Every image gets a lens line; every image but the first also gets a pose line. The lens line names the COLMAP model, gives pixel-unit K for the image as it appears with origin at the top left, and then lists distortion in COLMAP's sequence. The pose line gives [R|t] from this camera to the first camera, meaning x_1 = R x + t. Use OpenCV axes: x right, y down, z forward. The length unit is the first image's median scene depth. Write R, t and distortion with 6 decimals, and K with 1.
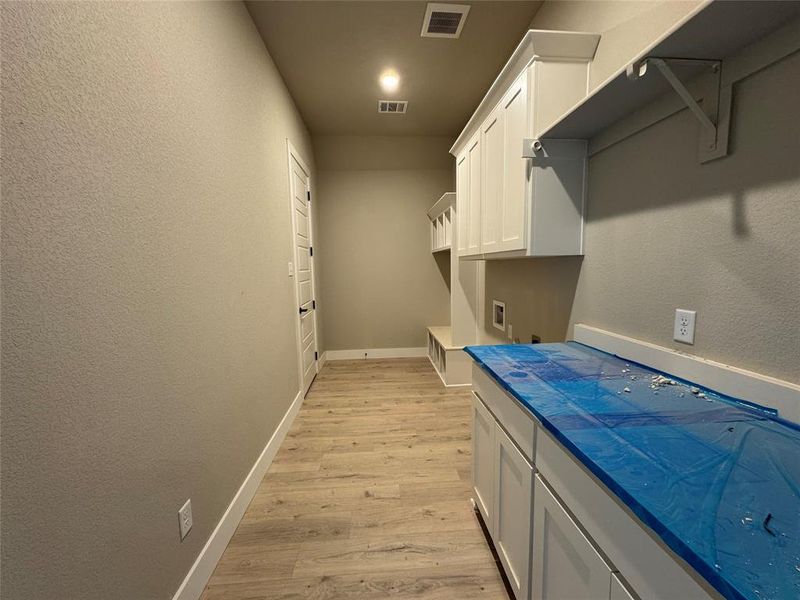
lens RADIAL K [[319.3, 0, 398.9], [0, 319.3, 298.4], [0, 0, 1]] dist [-0.000206, -0.000084]
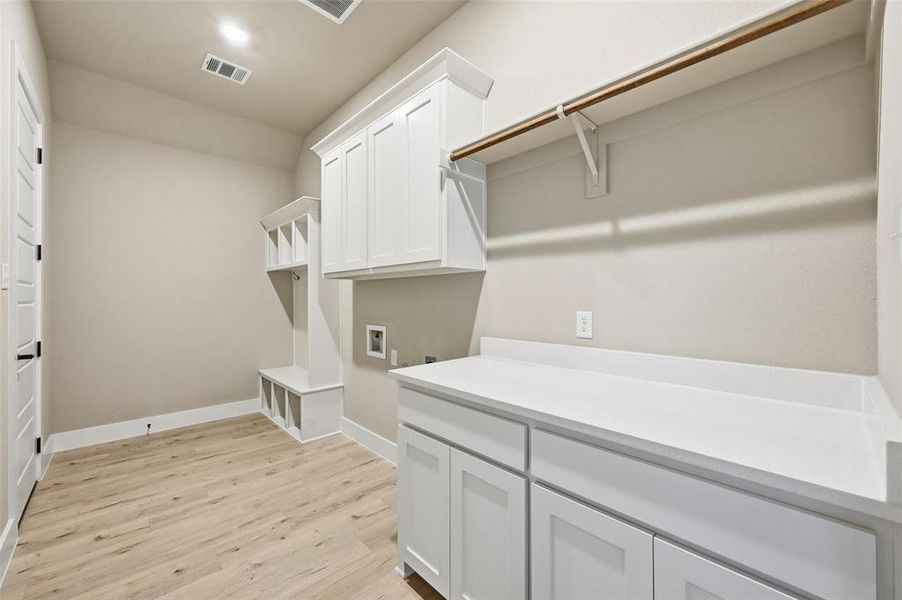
lens RADIAL K [[356.2, 0, 453.3], [0, 356.2, 296.1], [0, 0, 1]] dist [-0.000562, 0.000188]
pose [[0.771587, 0.021890, 0.635748, -0.137031], [0.051459, 0.993984, -0.096680, 0.031427], [-0.634039, 0.107312, 0.765819, 0.095840]]
